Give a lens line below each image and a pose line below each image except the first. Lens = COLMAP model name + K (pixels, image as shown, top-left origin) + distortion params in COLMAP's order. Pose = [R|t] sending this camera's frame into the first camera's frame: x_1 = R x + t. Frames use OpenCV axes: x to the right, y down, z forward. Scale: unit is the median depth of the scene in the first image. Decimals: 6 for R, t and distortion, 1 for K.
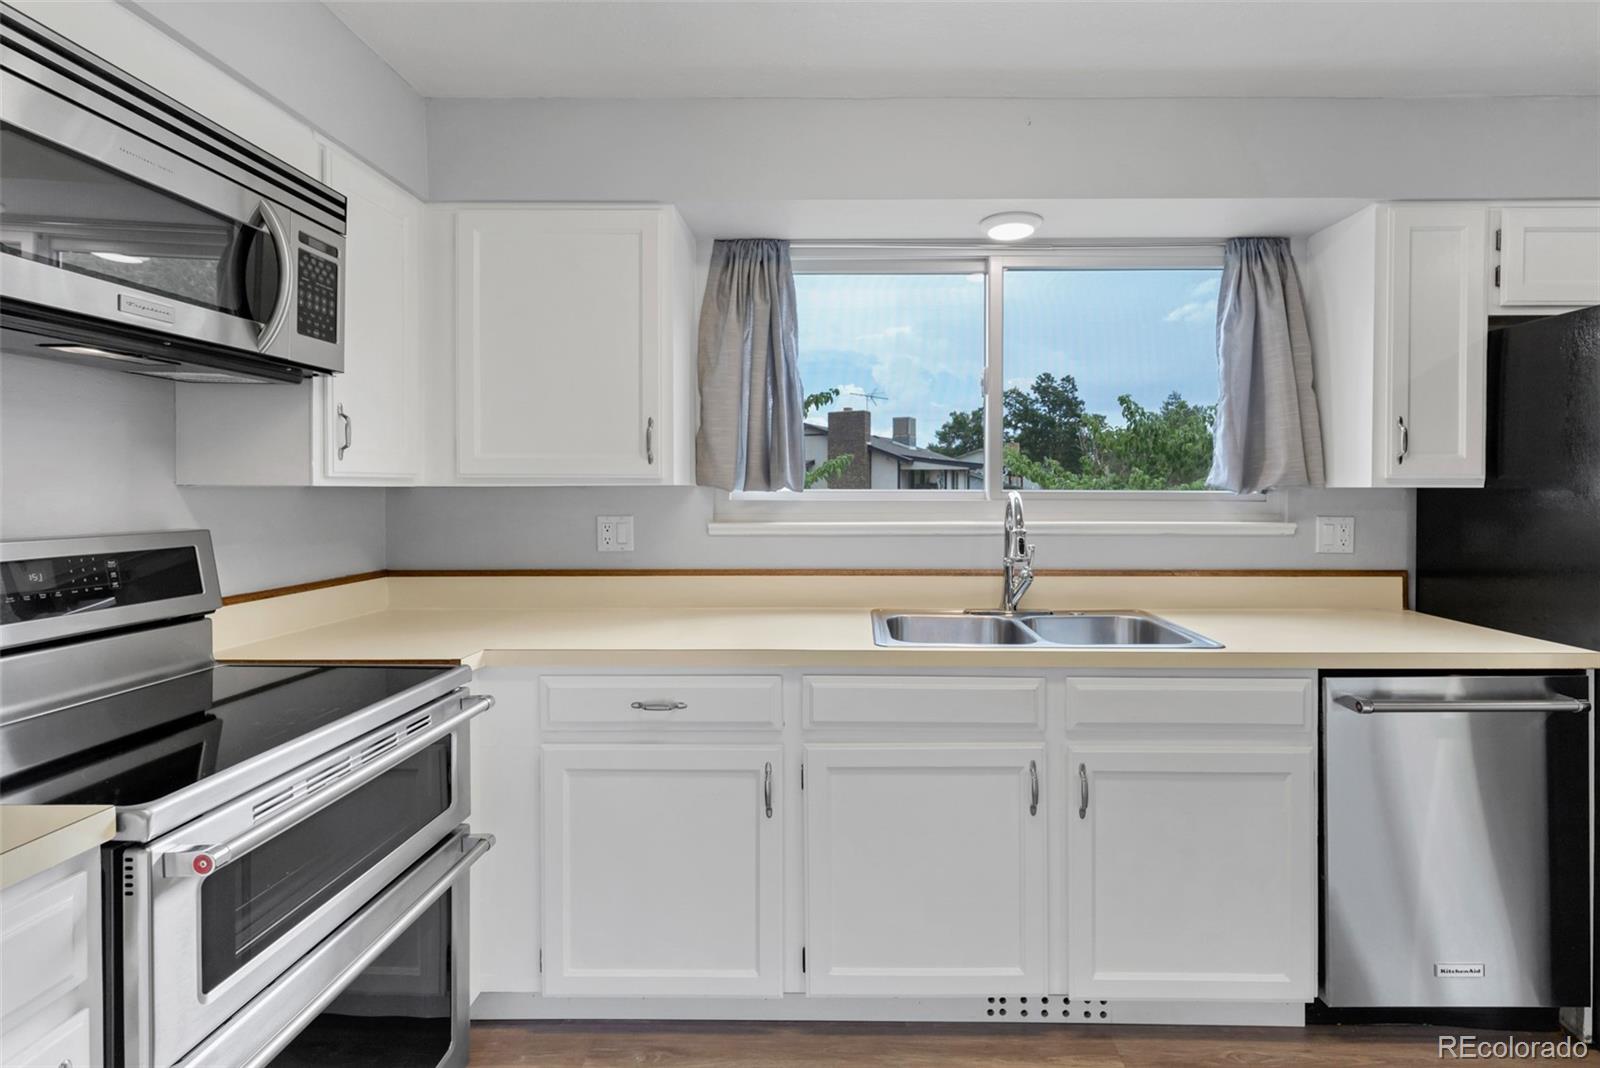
lens RADIAL K [[757.2, 0, 854.1], [0, 757.2, 497.7], [0, 0, 1]] dist [0.002794, 0.000515]
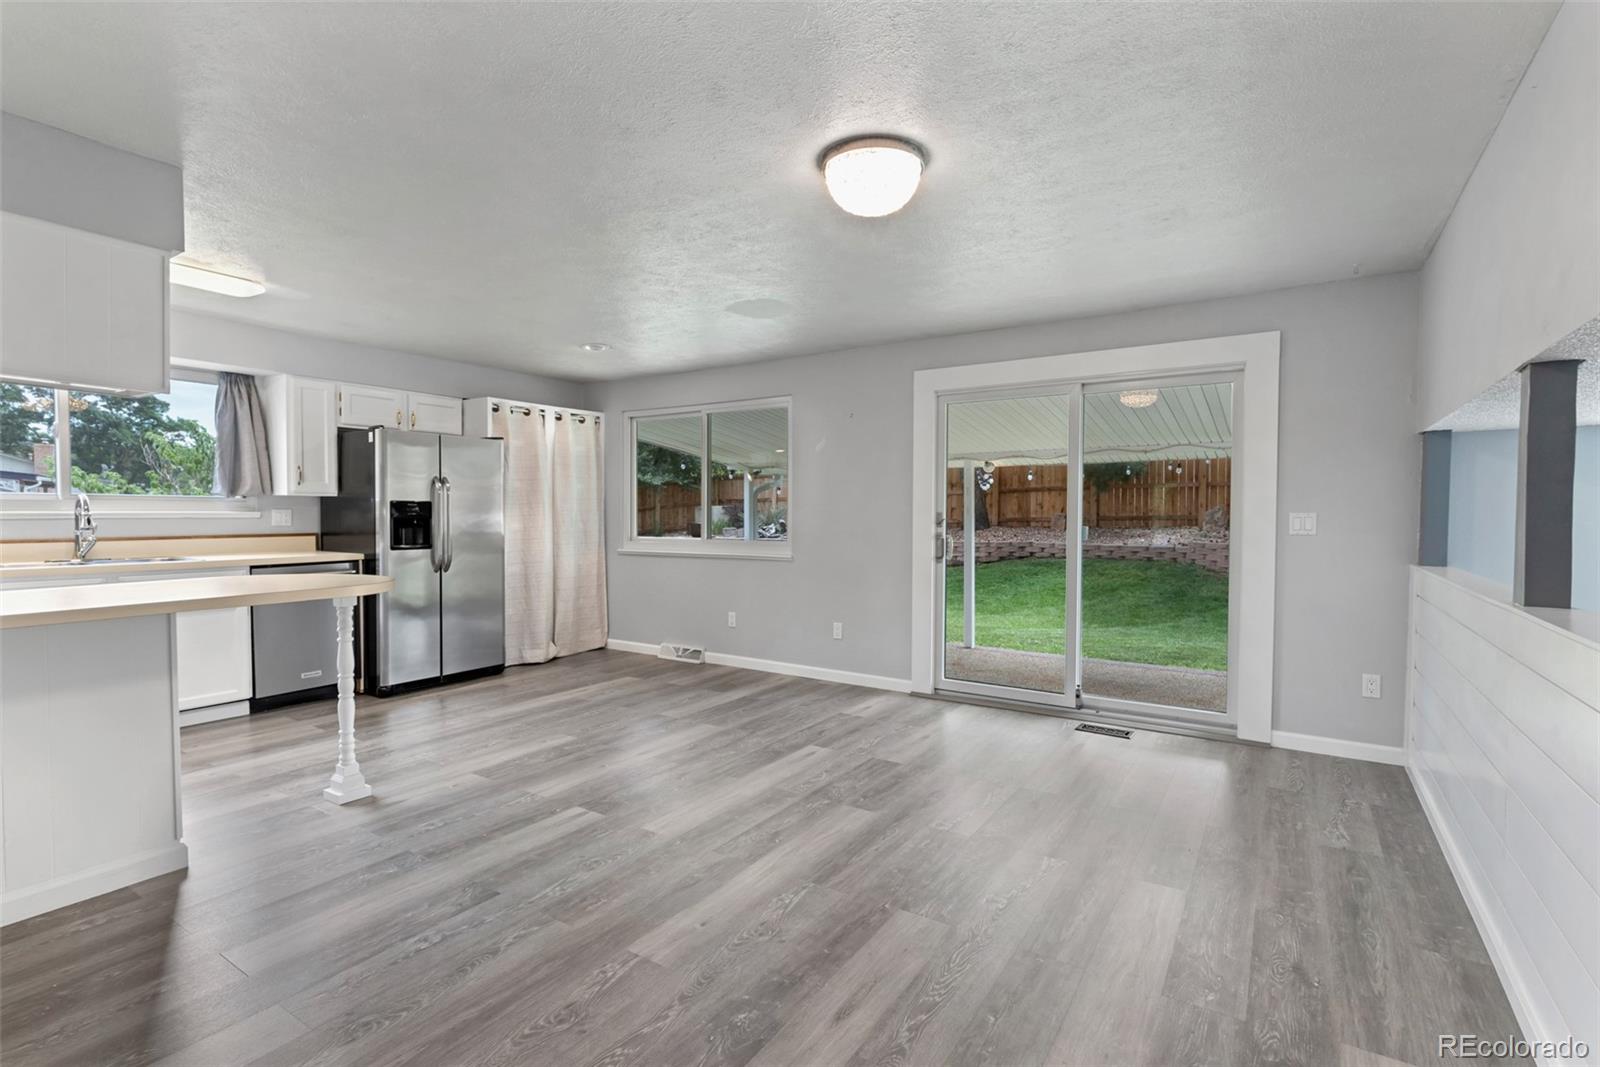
lens RADIAL K [[751.0, 0, 800.0], [0, 751.0, 533.5], [0, 0, 1]] dist [0.000064, 0.000290]
pose [[0.547196, -0.025125, 0.836627, -0.400723], [0.006091, 0.999642, 0.026036, 0.054737], [-0.836982, -0.009151, 0.547153, -1.614368]]
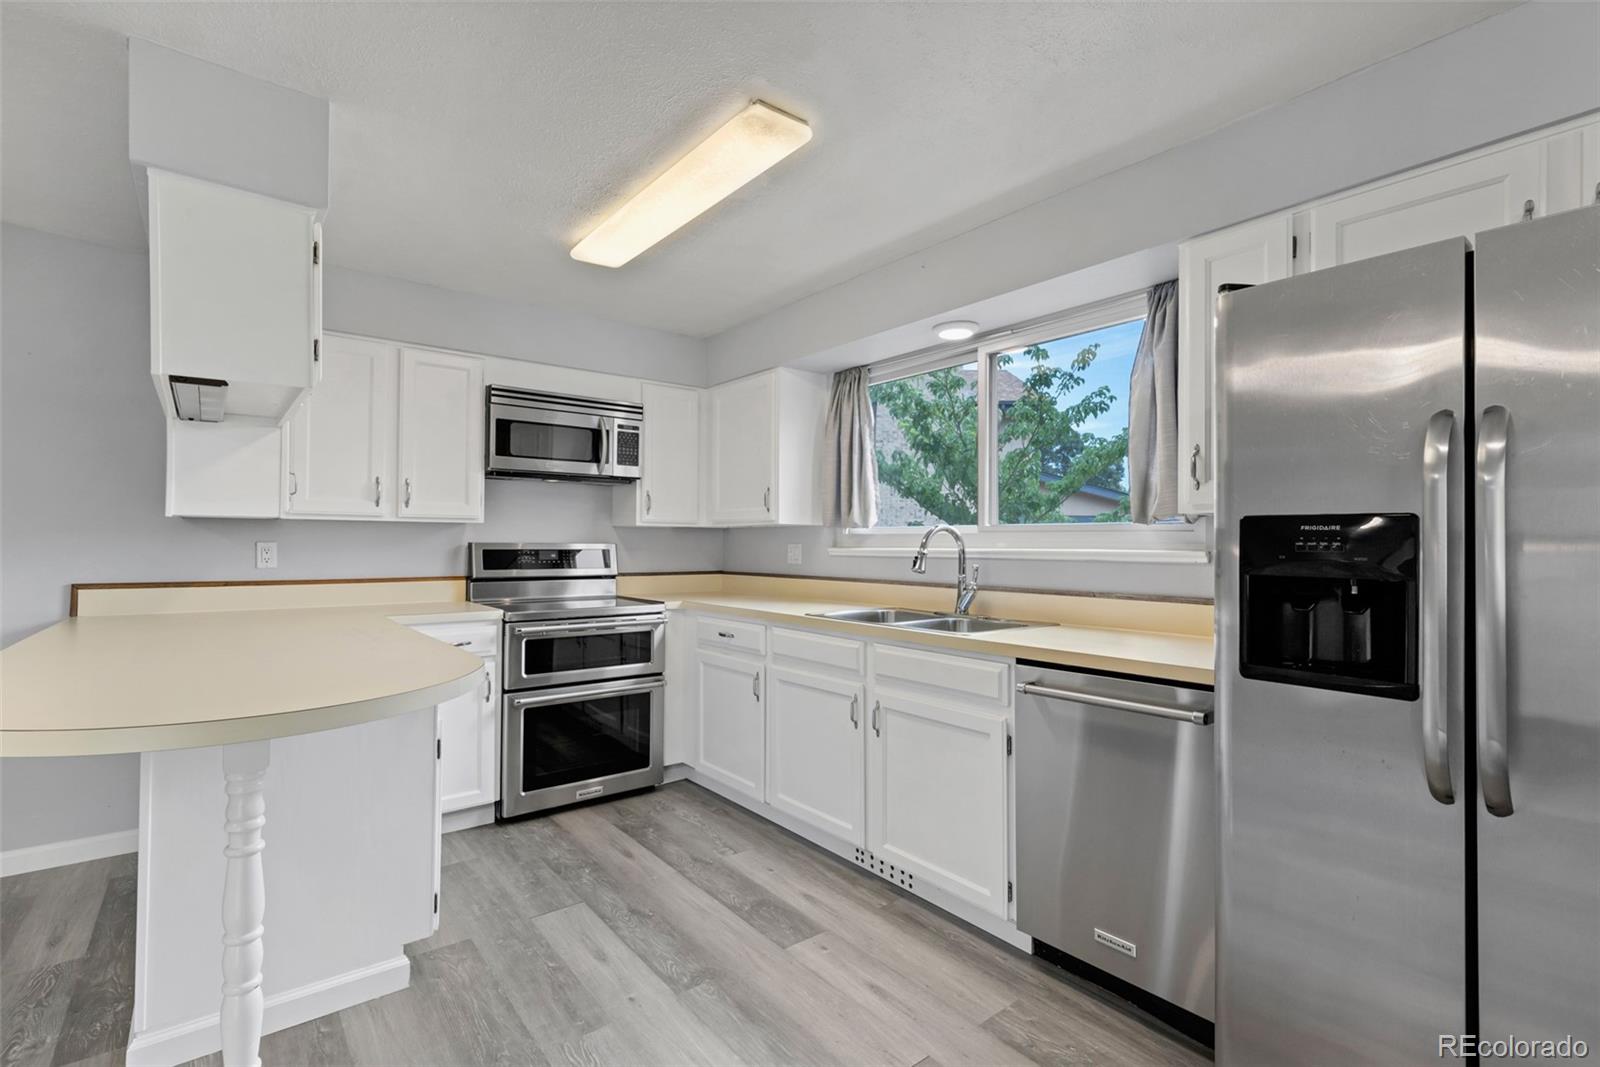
lens RADIAL K [[733.1, 0, 791.1], [0, 733.1, 533.7], [0, 0, 1]] dist [0.004066, -0.000282]
pose [[0.622259, -0.007624, -0.782774, 1.146060], [-0.011130, 0.999765, -0.018585, 0.039094], [0.782732, 0.020277, 0.622028, -0.048311]]
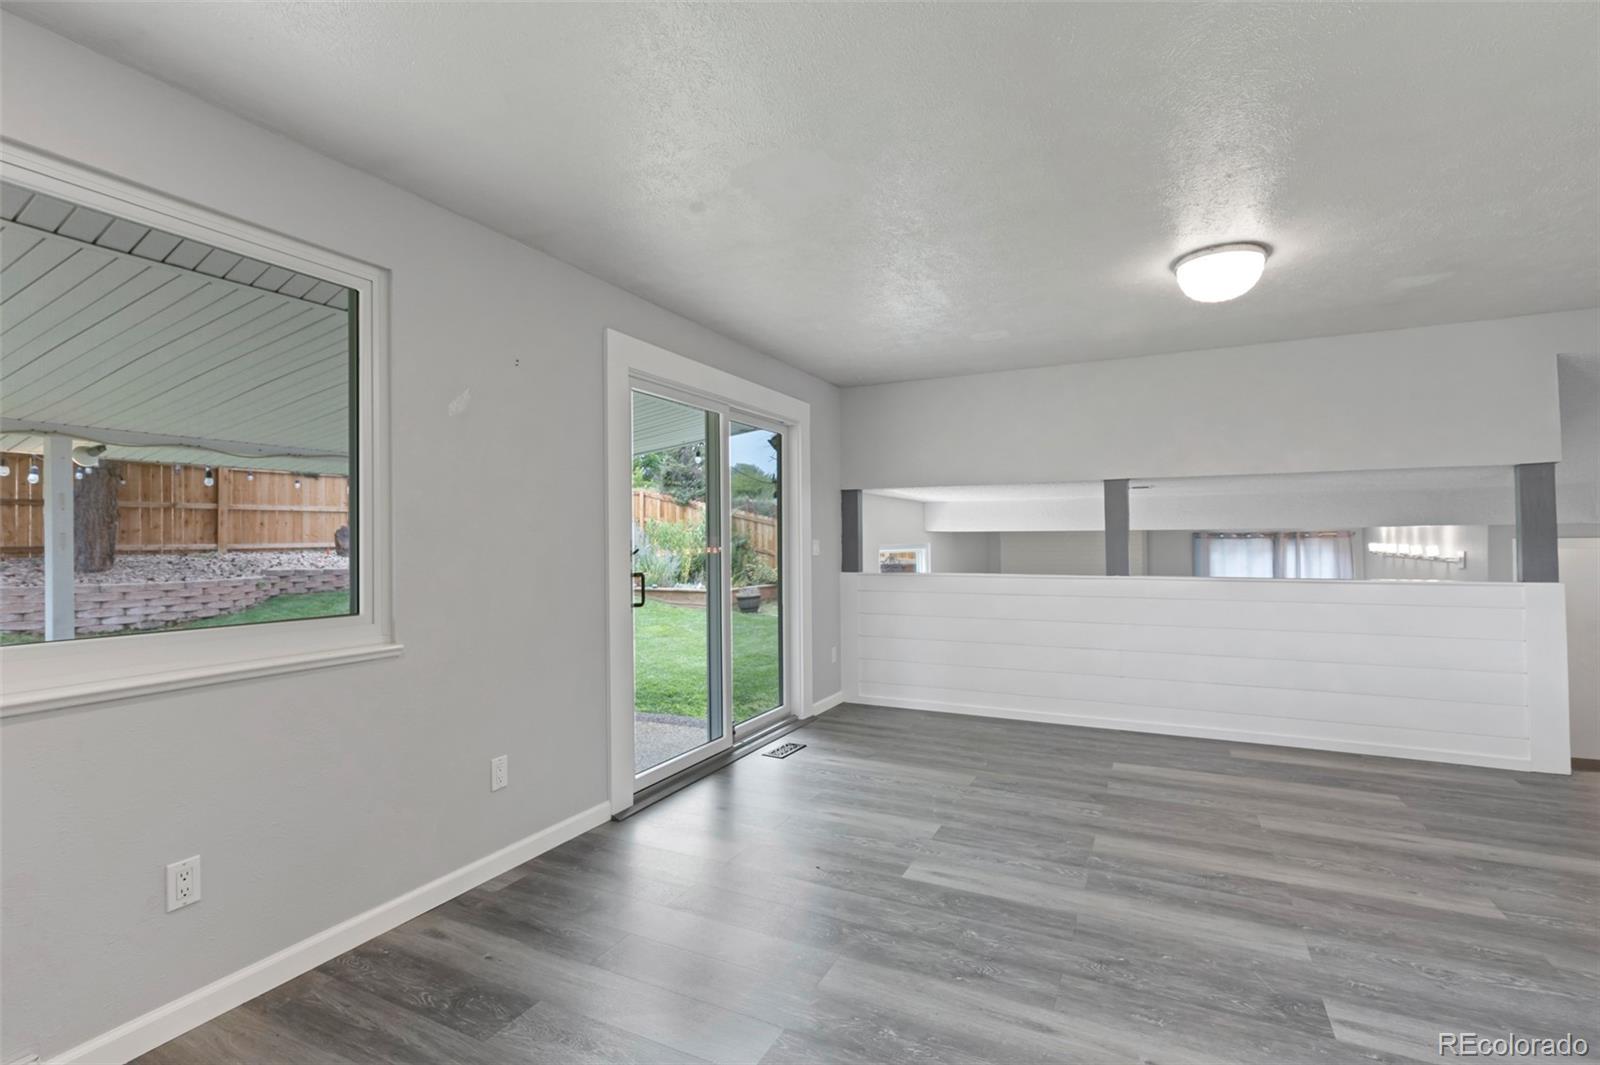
lens RADIAL K [[740.0, 0, 792.0], [0, 740.0, 482.1], [0, 0, 1]] dist [0.002789, -0.000643]
pose [[-0.895876, 0.037383, 0.442730, 0.743820], [0.007595, 0.997597, -0.068867, 0.038307], [-0.444240, -0.058334, -0.894007, 0.645603]]
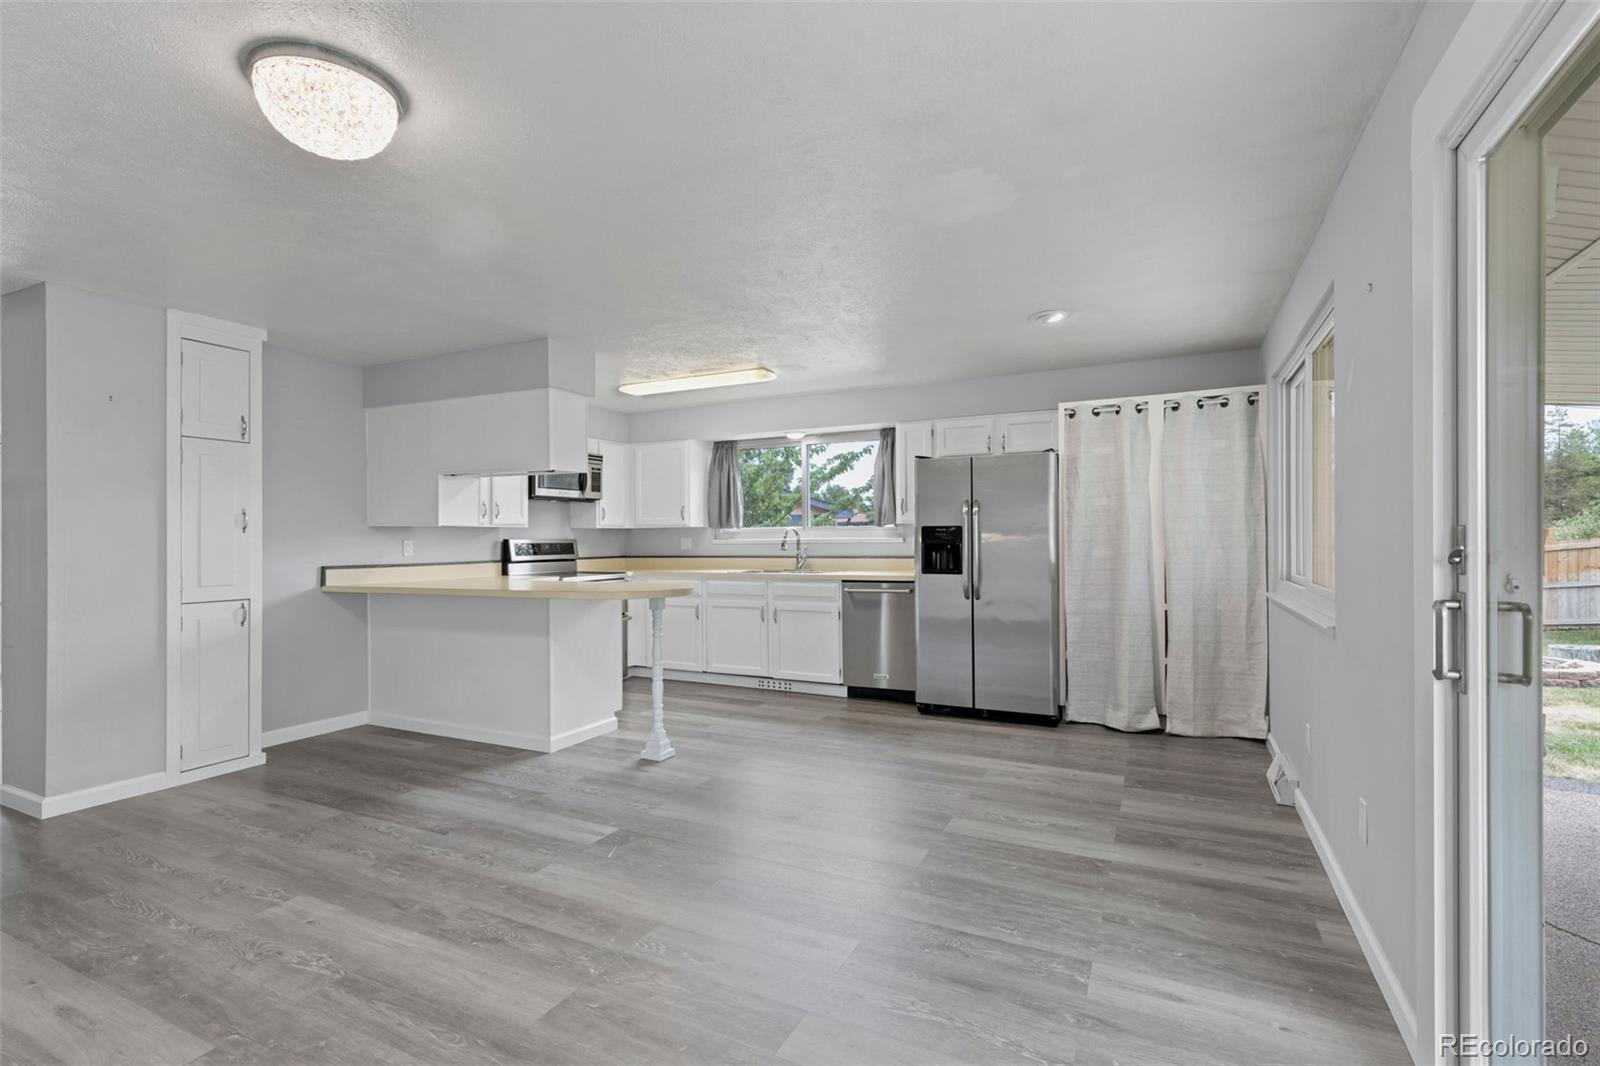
lens RADIAL K [[733.1, 0, 791.1], [0, 733.1, 533.2], [0, 0, 1]] dist [0.004066, -0.000282]
pose [[0.894644, -0.012423, -0.446607, 1.550449], [0.005666, 0.999848, -0.016462, 0.065595], [0.446743, 0.012197, 0.894579, -1.603871]]
